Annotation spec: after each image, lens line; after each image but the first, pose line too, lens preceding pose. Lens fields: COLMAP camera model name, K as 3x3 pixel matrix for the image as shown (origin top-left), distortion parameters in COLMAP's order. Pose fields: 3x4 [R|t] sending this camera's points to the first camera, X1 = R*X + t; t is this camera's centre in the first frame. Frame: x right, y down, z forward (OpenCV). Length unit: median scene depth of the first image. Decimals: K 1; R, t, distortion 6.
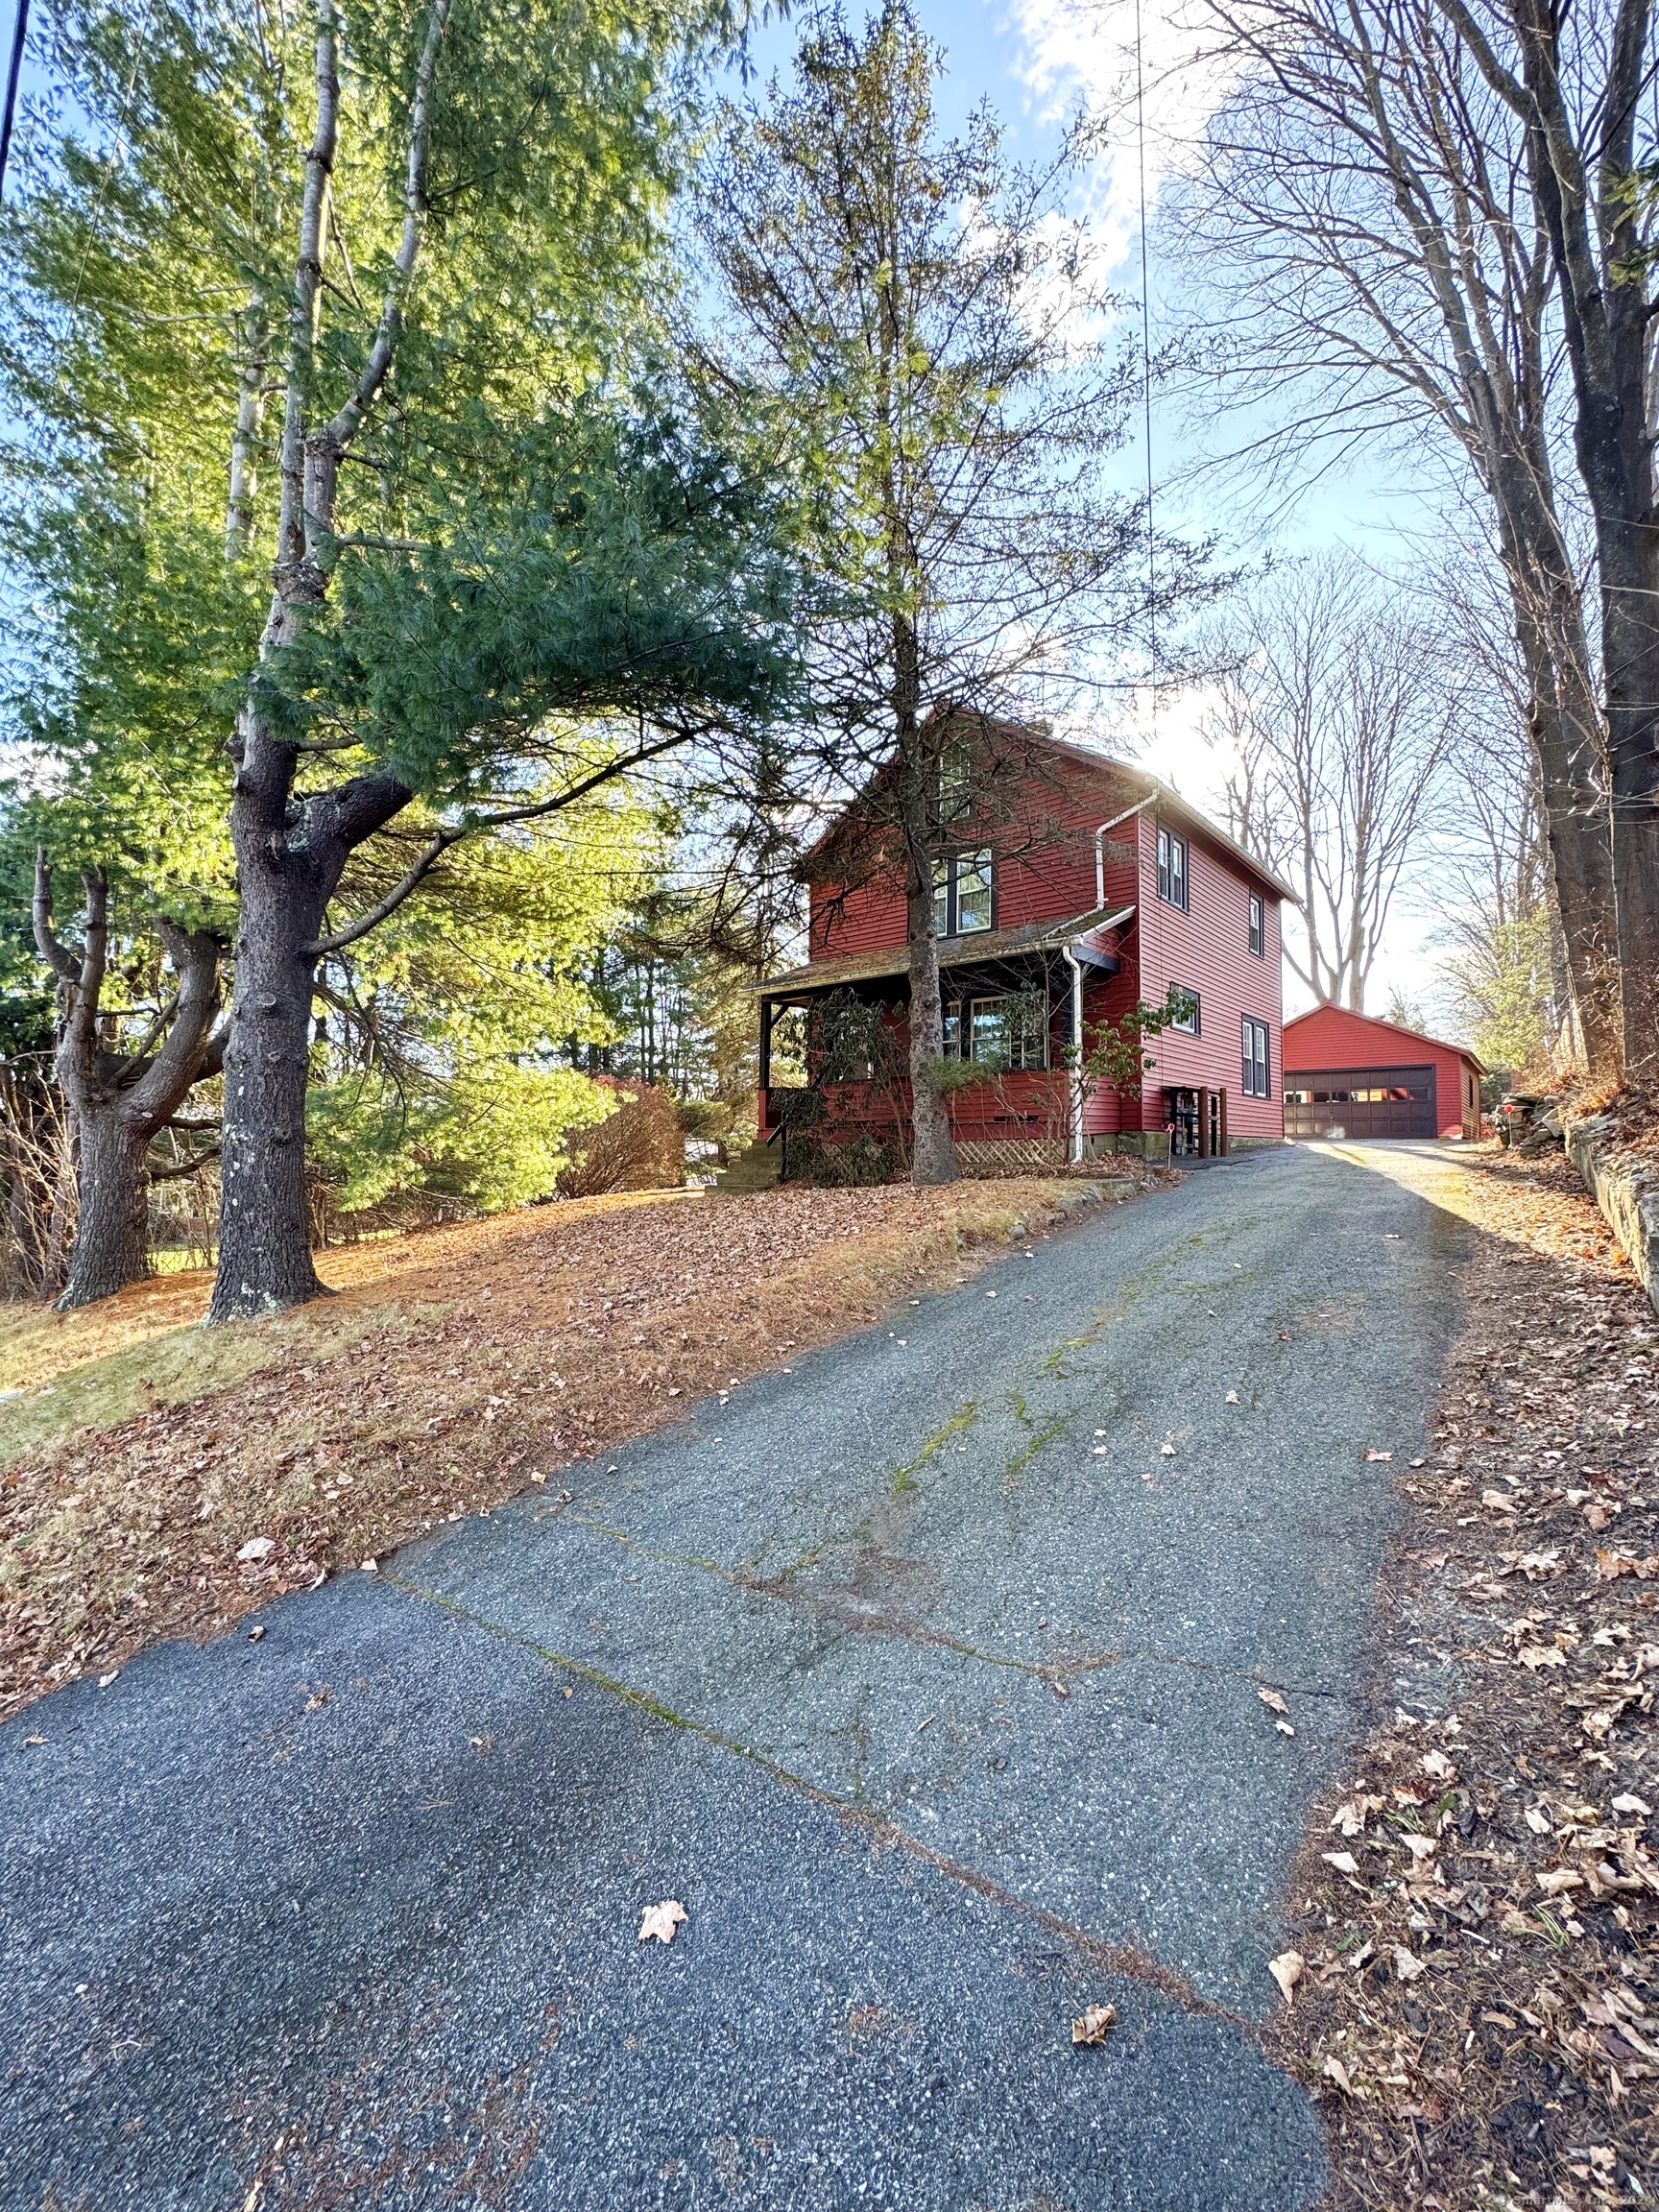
lens RADIAL K [[874.8, 0, 827.0], [0, 874.8, 1102.1], [0, 0, 1]] dist [-0.002567, -0.000086]
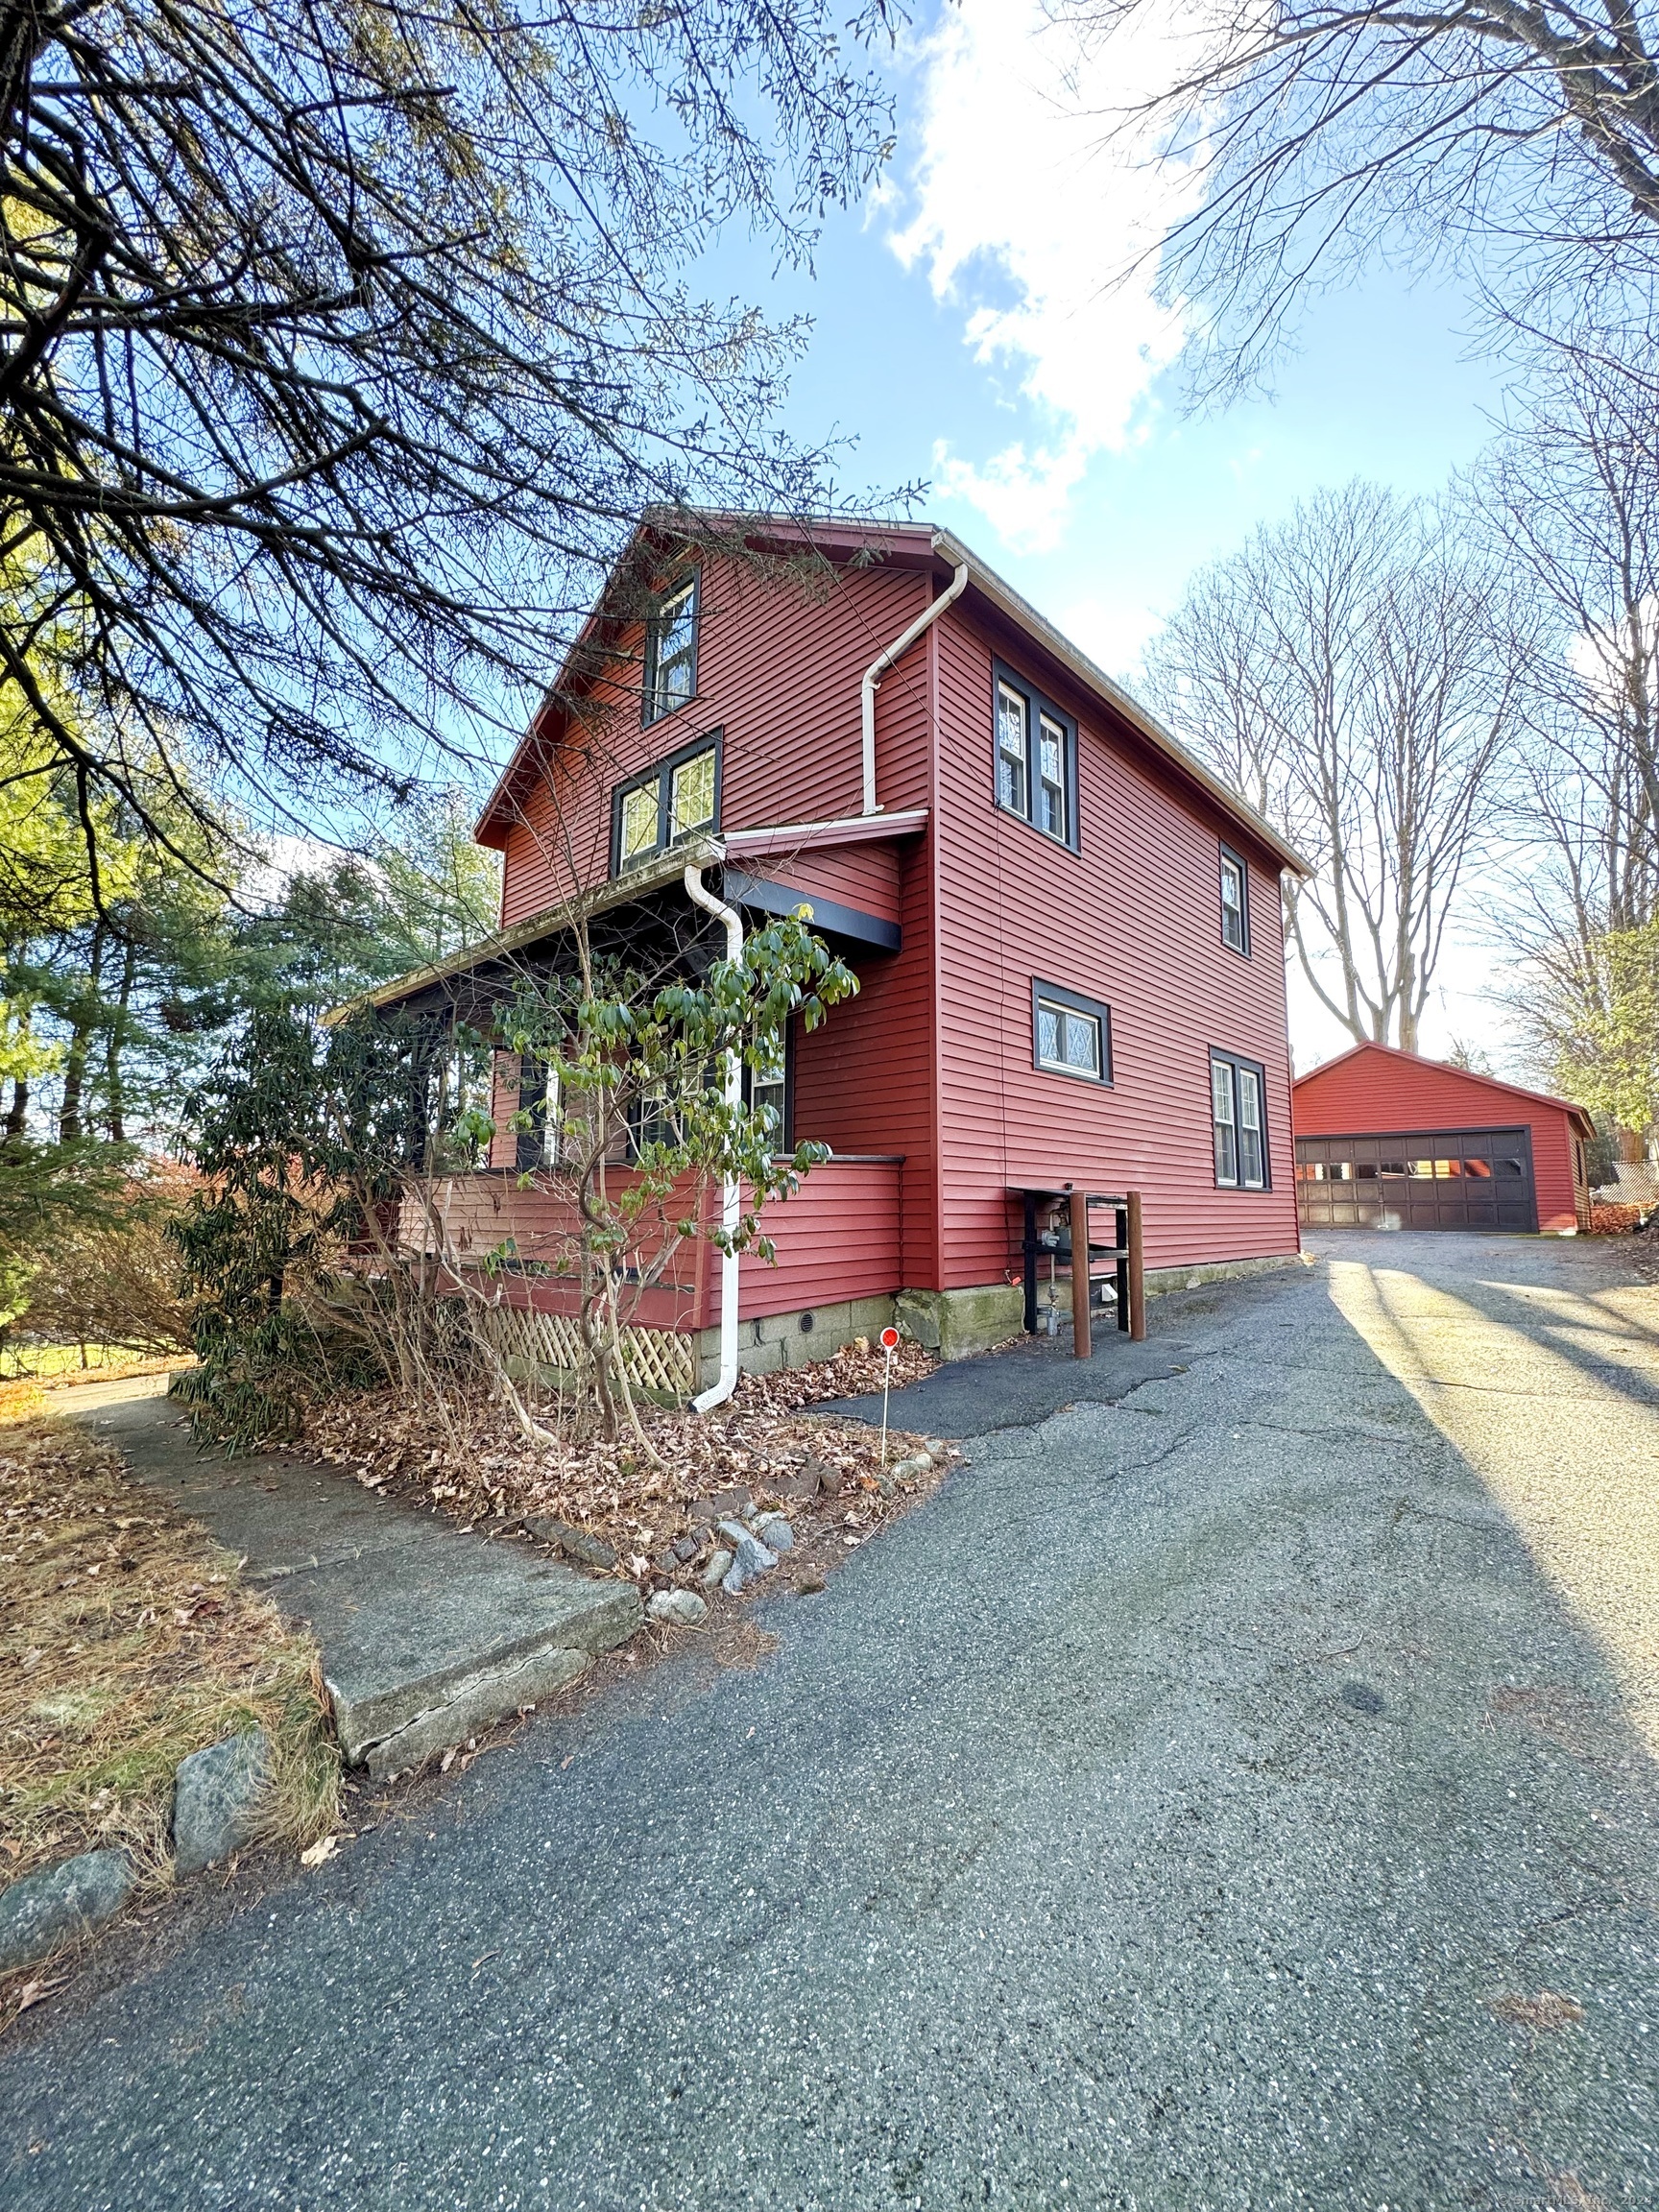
lens RADIAL K [[874.8, 0, 832.9], [0, 874.8, 1108.9], [0, 0, 1]] dist [-0.002567, -0.000086]
pose [[0.999205, -0.009417, -0.038733, 0.120641], [0.007089, 0.998184, -0.059820, -0.013400], [0.039226, 0.059498, 0.997457, 0.202234]]
